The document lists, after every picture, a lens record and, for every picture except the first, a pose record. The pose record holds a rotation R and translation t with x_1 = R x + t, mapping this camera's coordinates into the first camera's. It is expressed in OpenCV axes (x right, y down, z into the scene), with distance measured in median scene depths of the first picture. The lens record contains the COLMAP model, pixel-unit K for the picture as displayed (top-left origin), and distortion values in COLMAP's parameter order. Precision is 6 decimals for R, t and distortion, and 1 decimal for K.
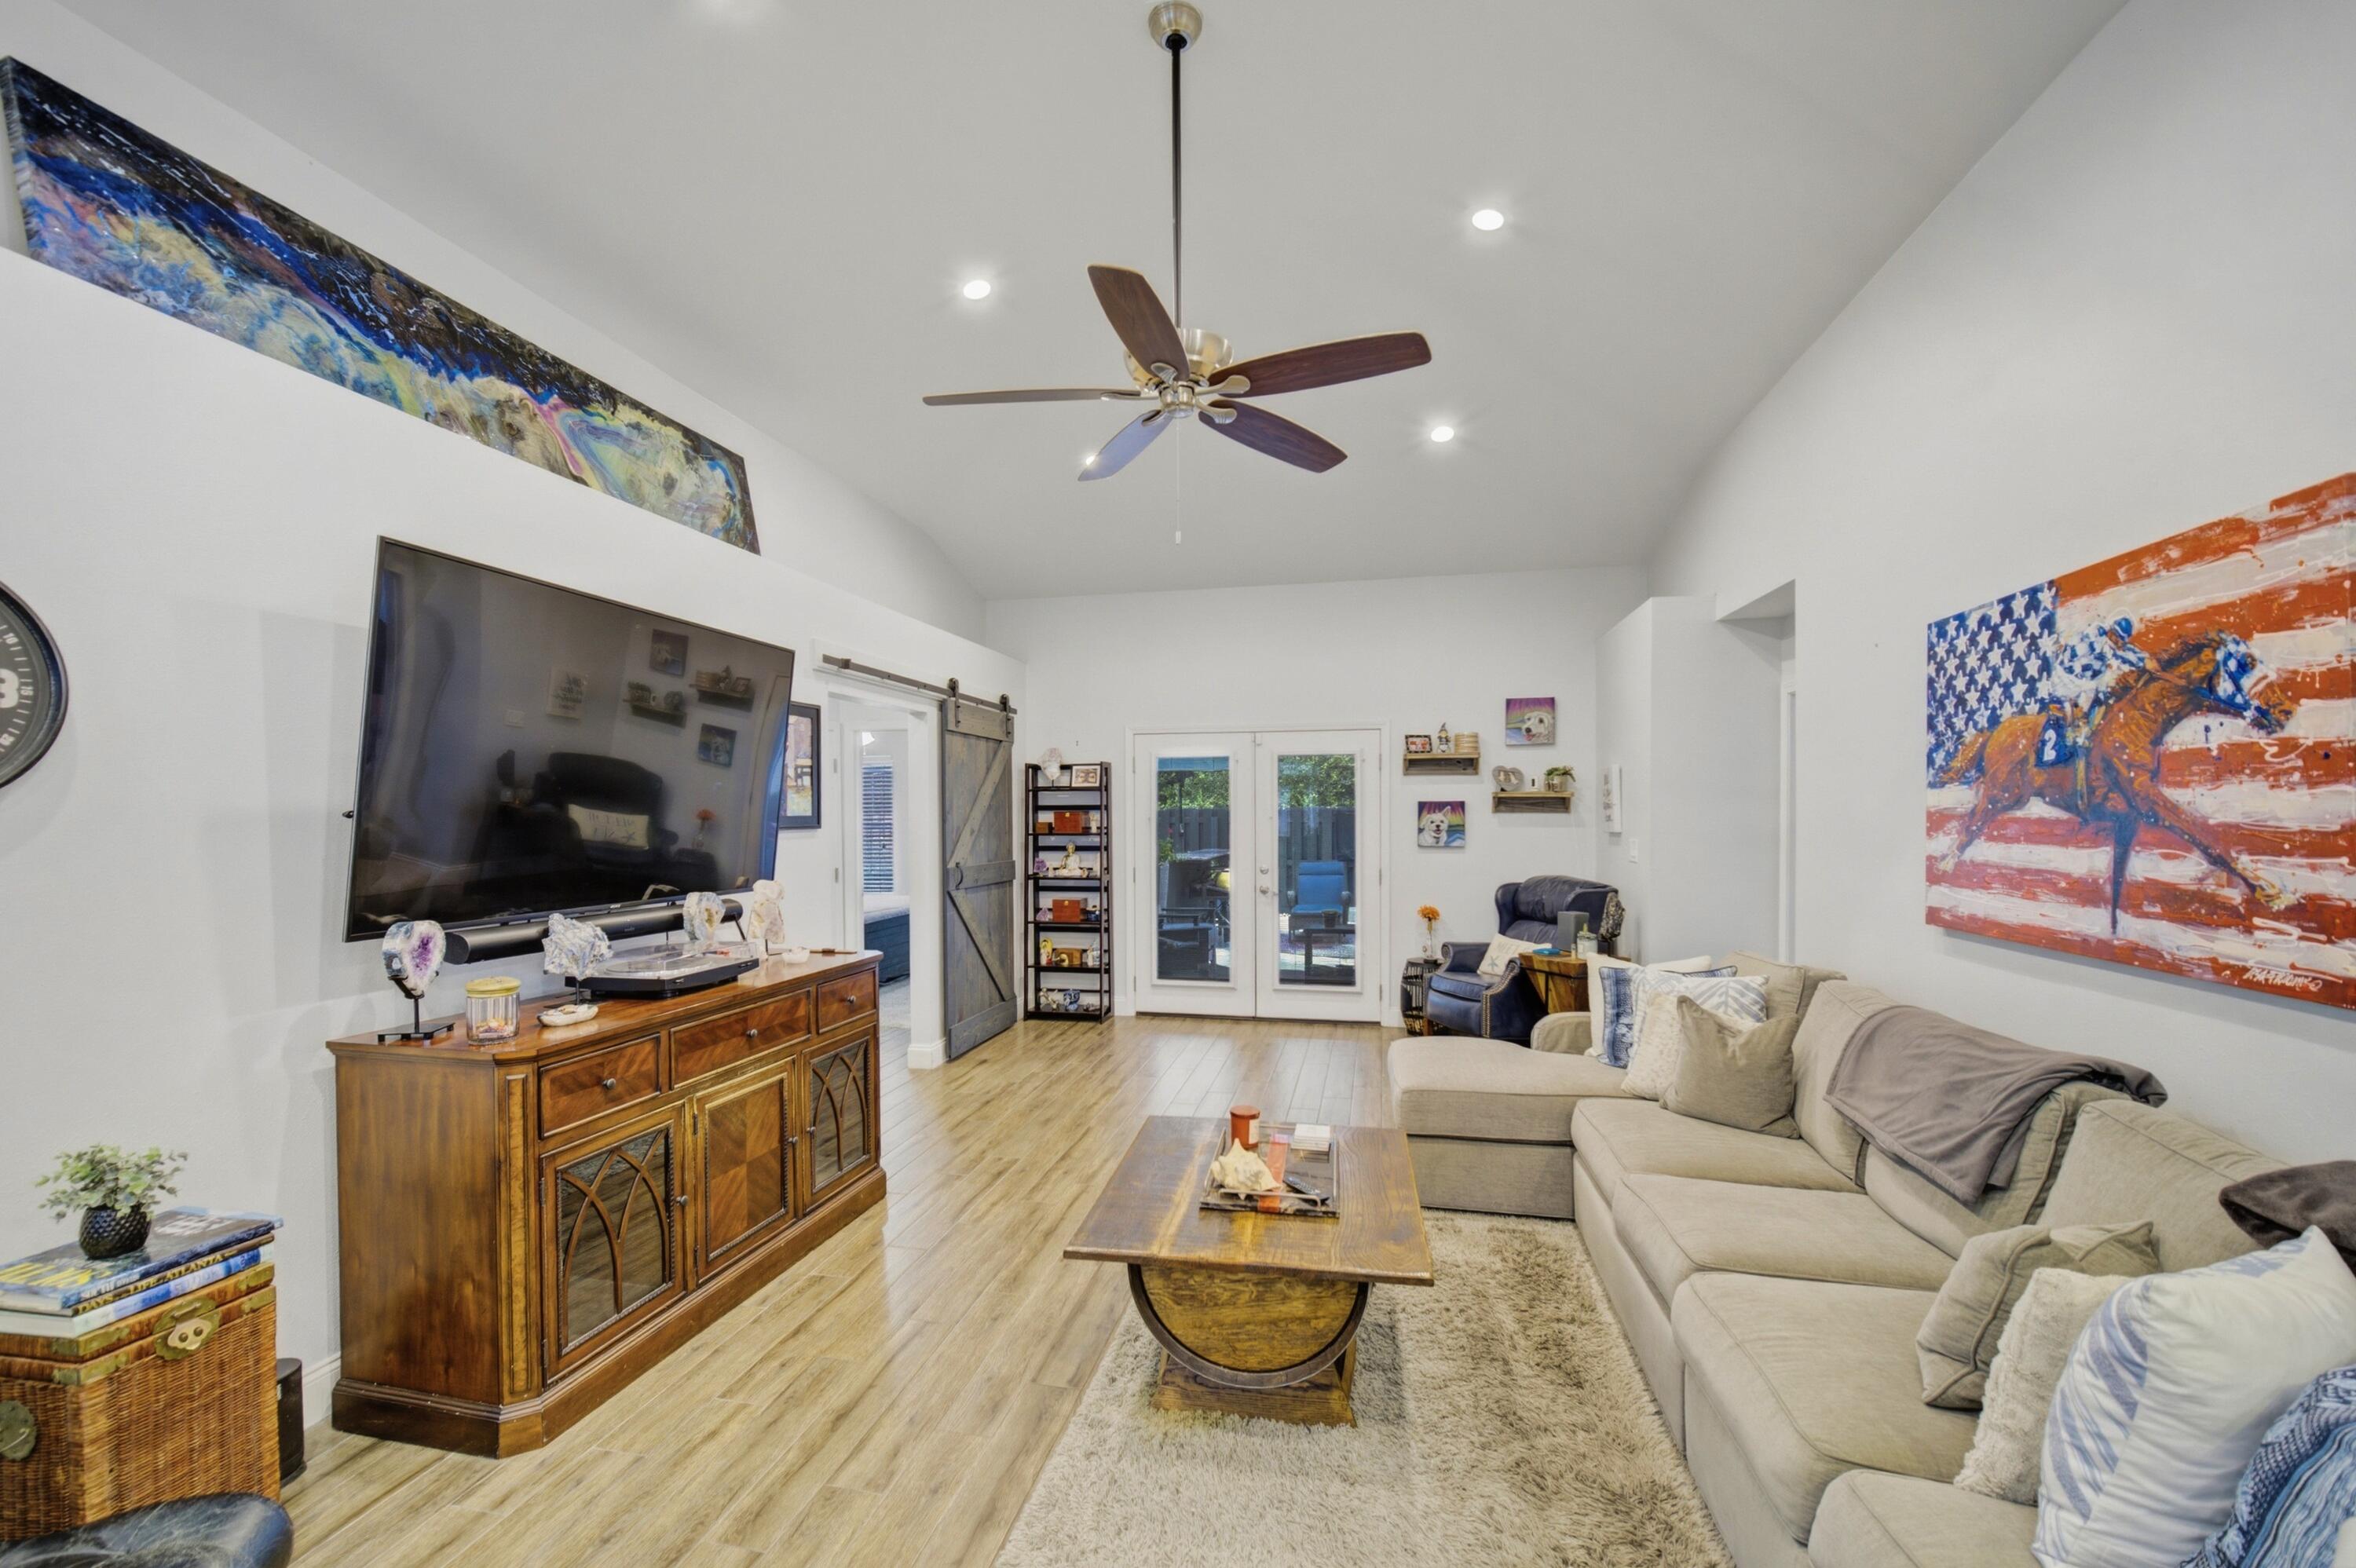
lens RADIAL K [[983.7, 0, 1171.8], [0, 983.7, 827.0], [0, 0, 1]] dist [-0.004303, 0.000667]
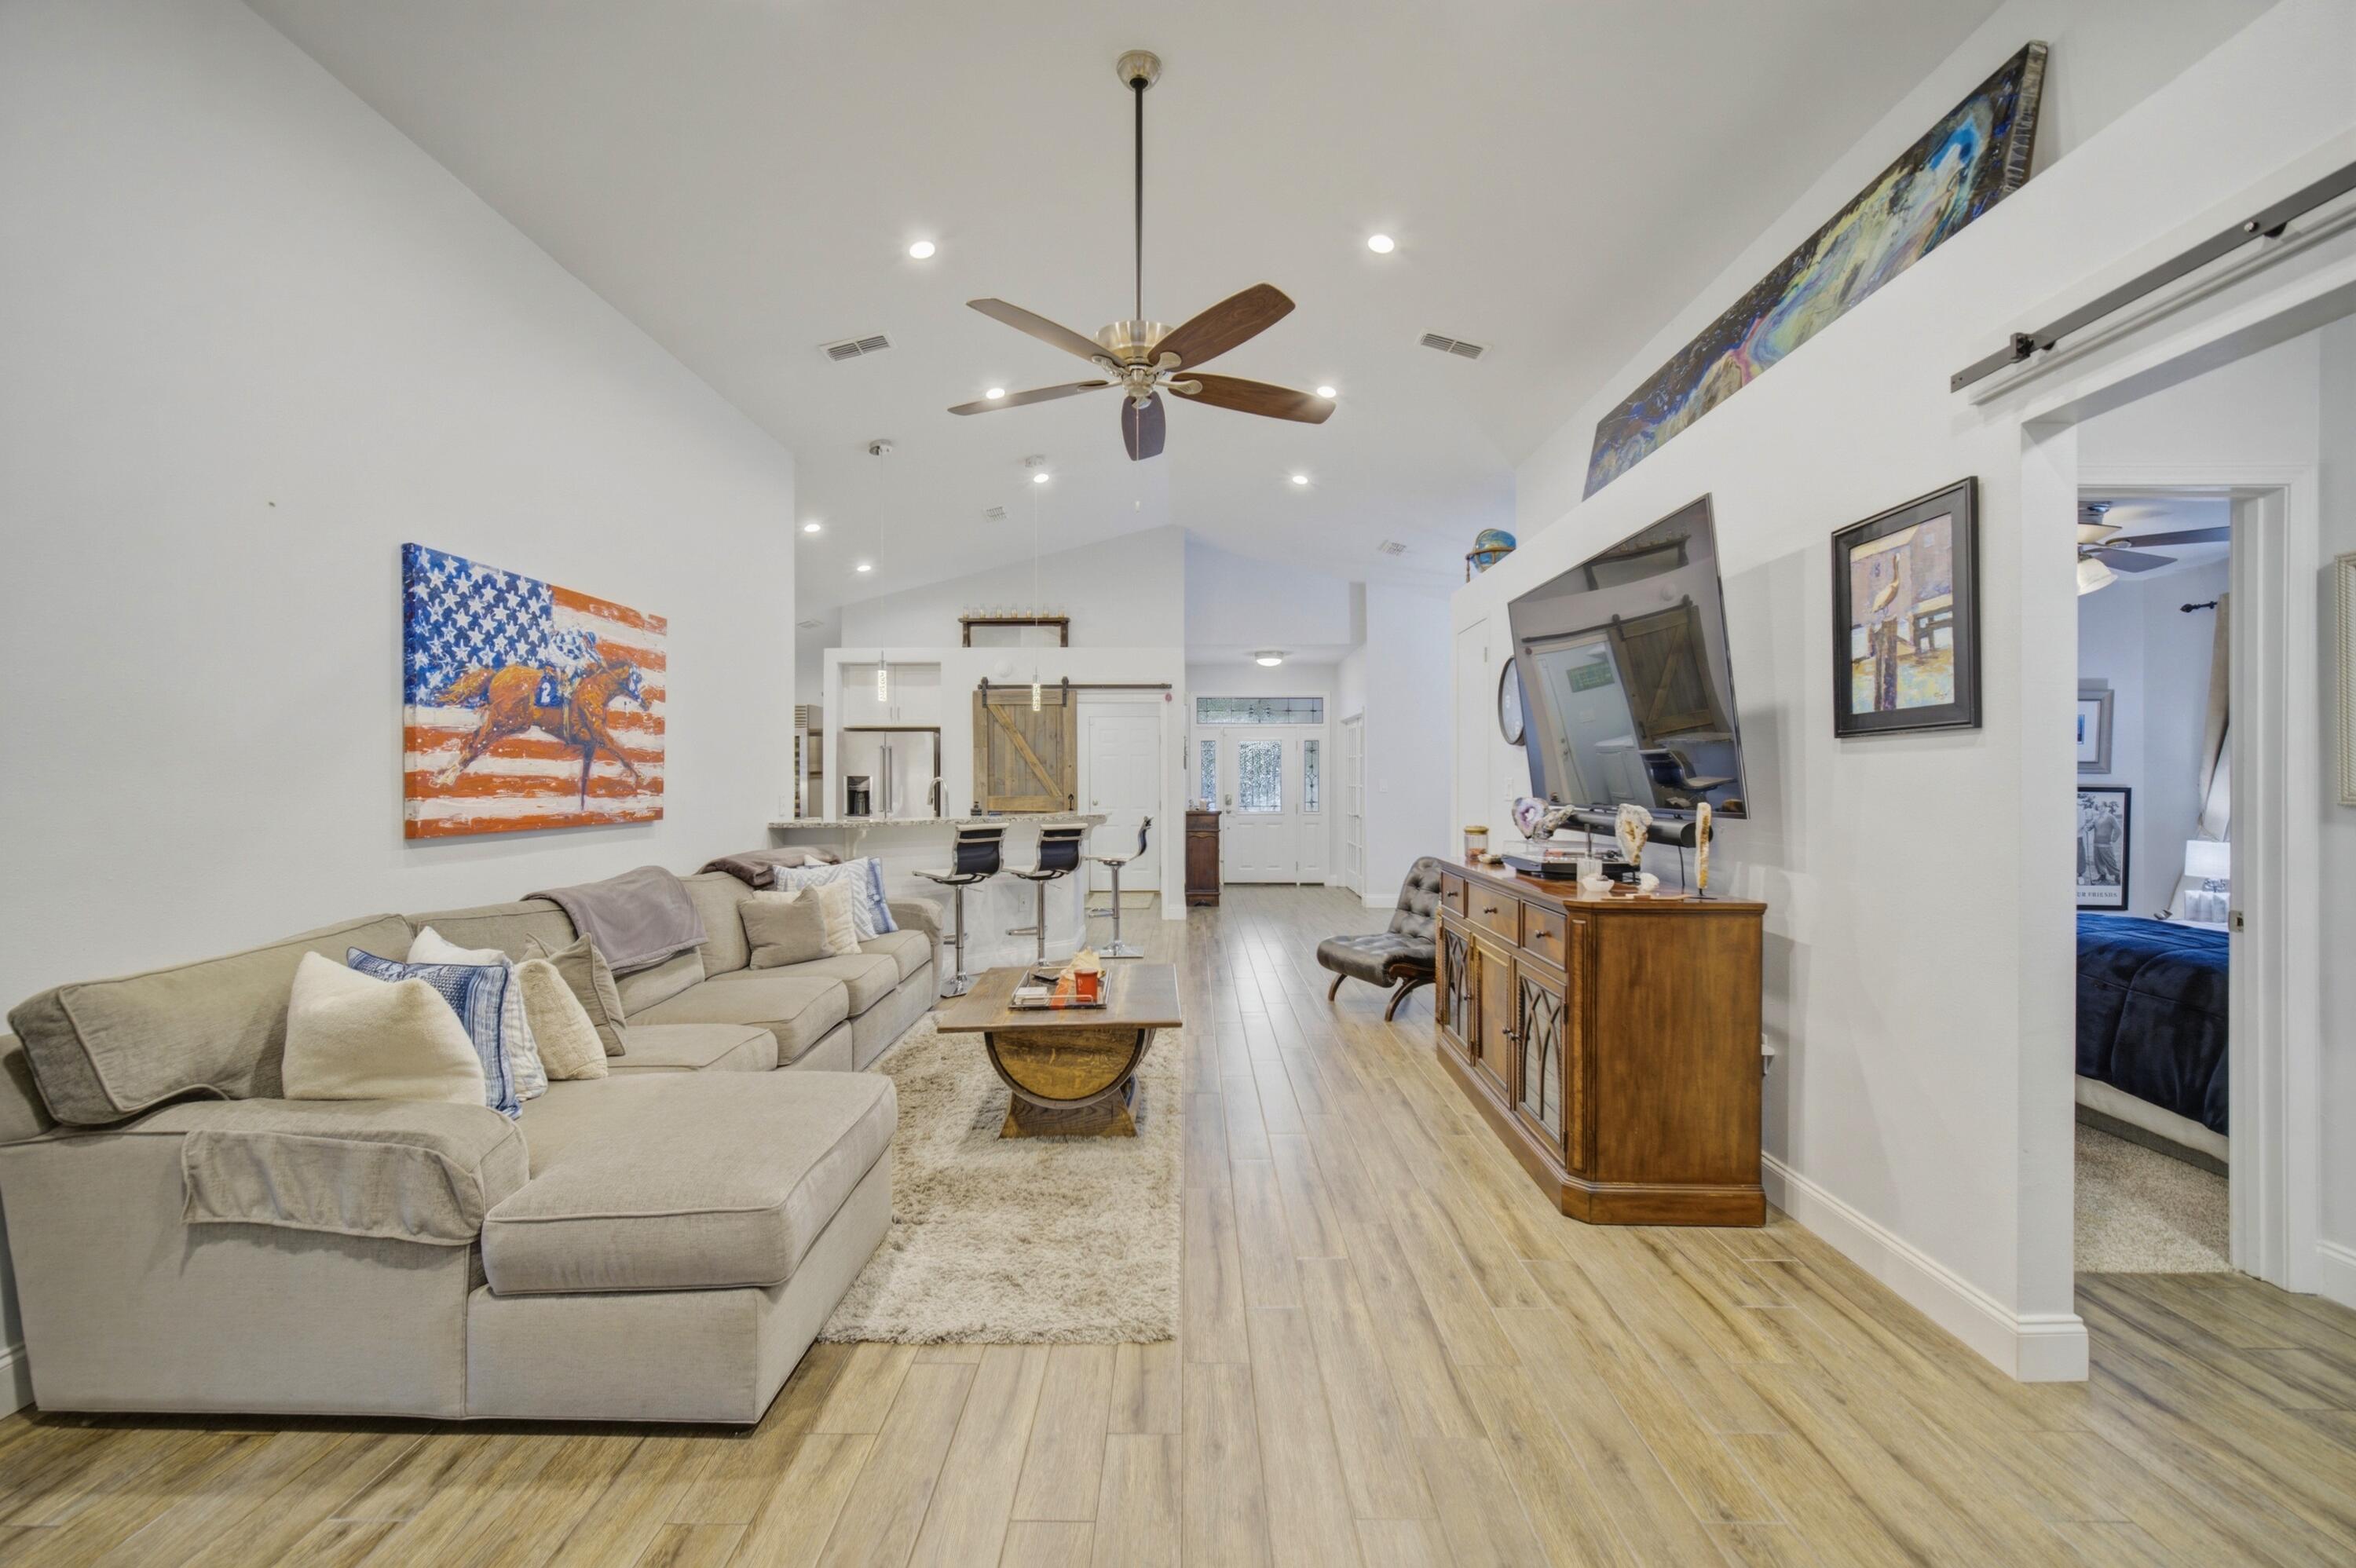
lens RADIAL K [[936.1, 0, 1173.8], [0, 936.1, 788.1], [0, 0, 1]] dist [-0.000310, -0.000235]
pose [[-0.980422, 0.009303, -0.196686, 0.175669], [0.005054, 0.999743, 0.022094, 0.027080], [0.196841, 0.020667, -0.980218, 1.942946]]
